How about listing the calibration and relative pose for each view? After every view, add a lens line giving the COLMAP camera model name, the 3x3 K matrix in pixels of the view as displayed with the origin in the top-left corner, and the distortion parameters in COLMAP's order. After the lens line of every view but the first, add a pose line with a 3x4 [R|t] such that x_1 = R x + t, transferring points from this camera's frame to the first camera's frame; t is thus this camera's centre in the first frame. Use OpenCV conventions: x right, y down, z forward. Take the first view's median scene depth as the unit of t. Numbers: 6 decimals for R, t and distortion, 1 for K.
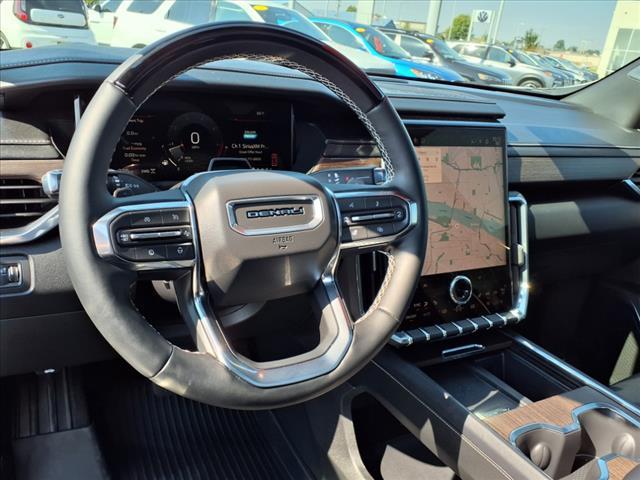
lens RADIAL K [[519.2, 0, 320.0], [0, 519.2, 240.0], [0, 0, 1]] dist [0.012059, -0.008406]
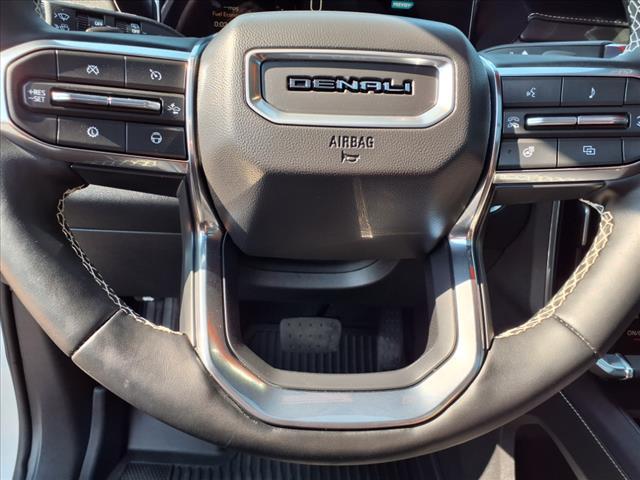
lens RADIAL K [[519.2, 0, 320.0], [0, 519.2, 240.0], [0, 0, 1]] dist [0.012059, -0.008406]
pose [[0.907448, 0.156669, -0.389862, 0.092926], [-0.123511, 0.986351, 0.108889, 0.037215], [0.401600, -0.050659, 0.914413, 0.486303]]
